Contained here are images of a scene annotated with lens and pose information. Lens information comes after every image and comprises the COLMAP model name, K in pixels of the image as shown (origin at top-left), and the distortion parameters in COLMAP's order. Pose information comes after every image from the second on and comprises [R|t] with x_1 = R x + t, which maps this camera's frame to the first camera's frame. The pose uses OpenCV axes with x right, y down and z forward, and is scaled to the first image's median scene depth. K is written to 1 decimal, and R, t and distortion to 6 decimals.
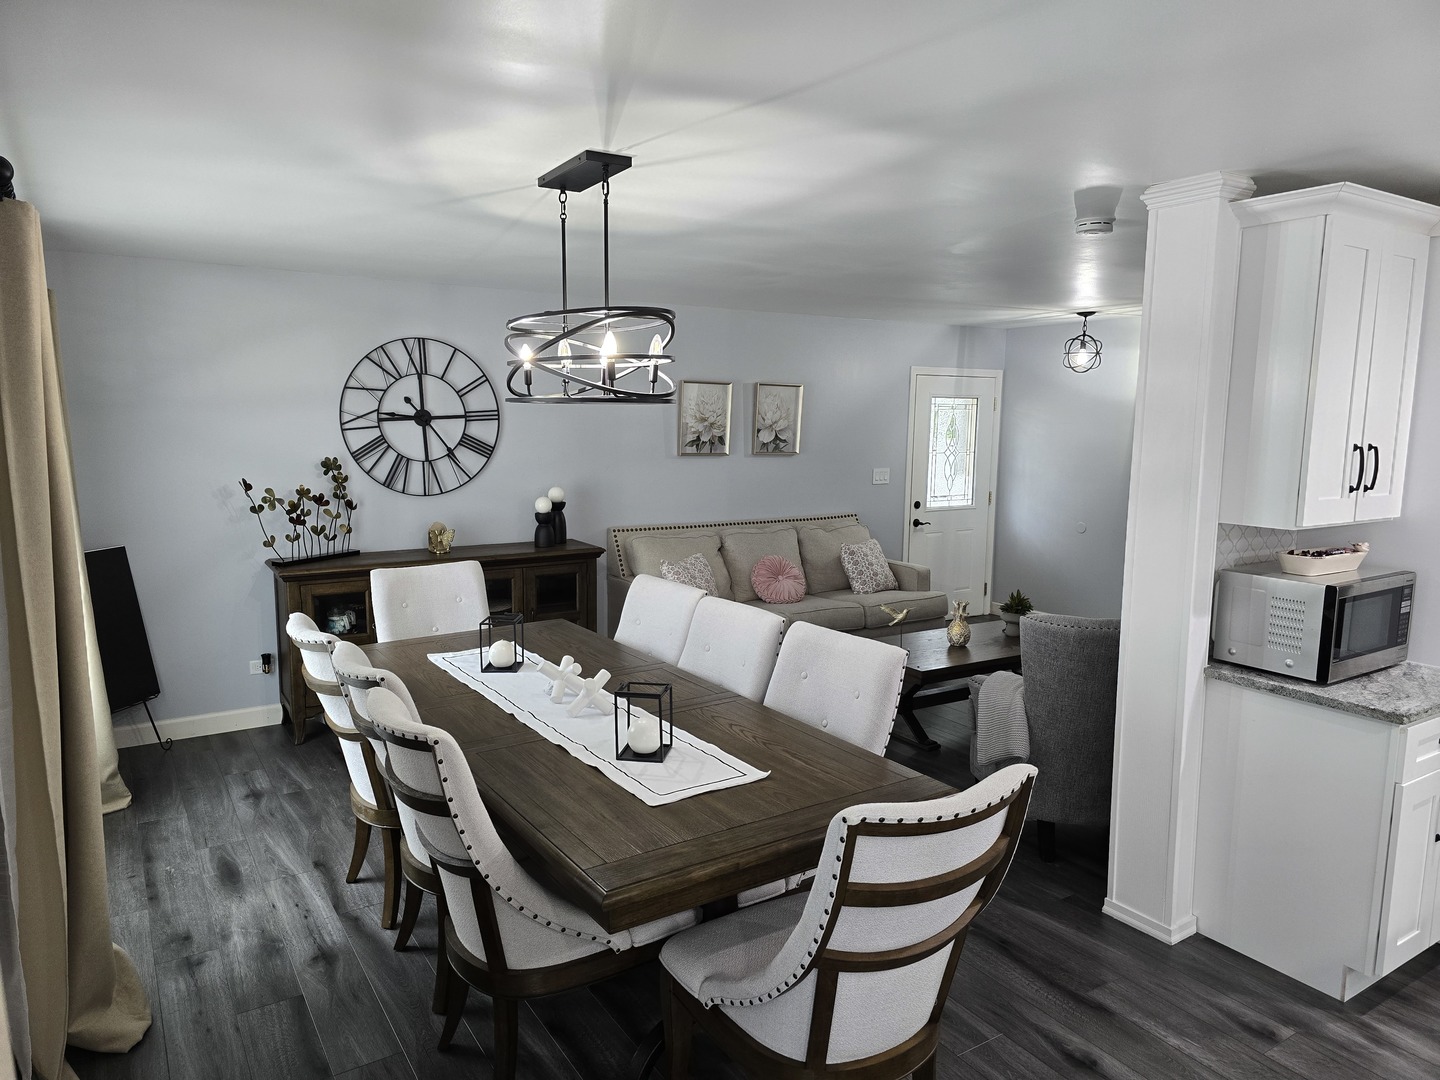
lens RADIAL K [[963.6, 0, 711.0], [0, 963.6, 536.5], [0, 0, 1]] dist [0.055695, -0.042416]
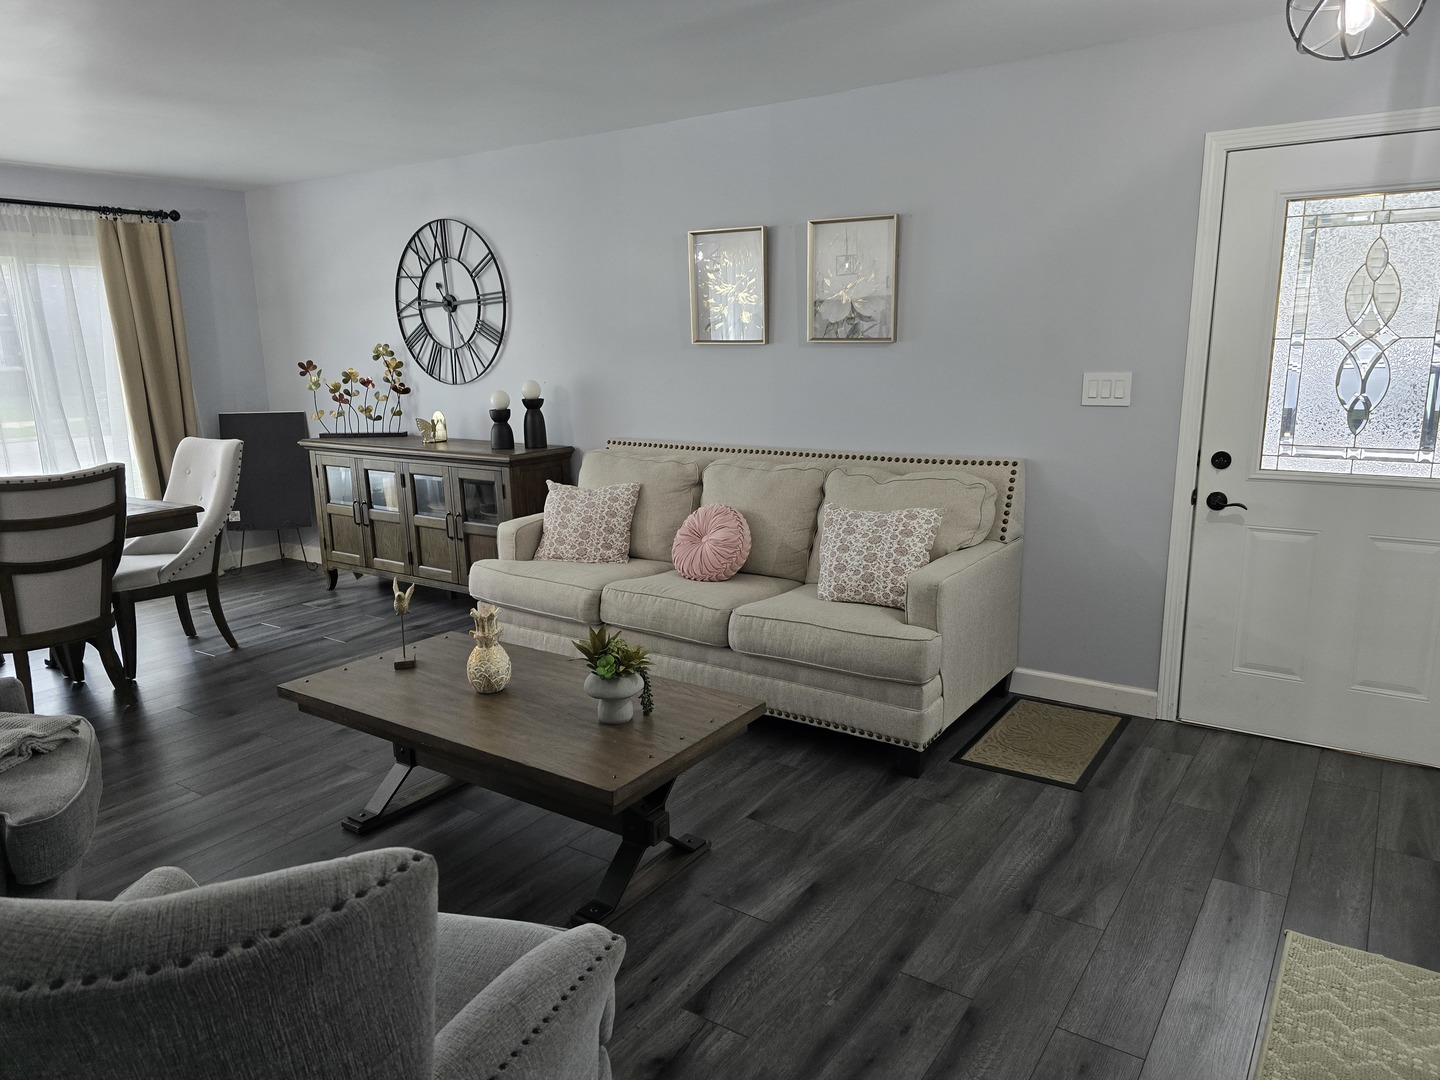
lens RADIAL K [[963.6, 0, 696.9], [0, 963.6, 537.2], [0, 0, 1]] dist [0.055695, -0.042416]
pose [[0.395215, 0.173217, -0.902109, 0.731522], [-0.091016, 0.984612, 0.149184, -0.059670], [0.914068, 0.023147, 0.404899, 0.844434]]
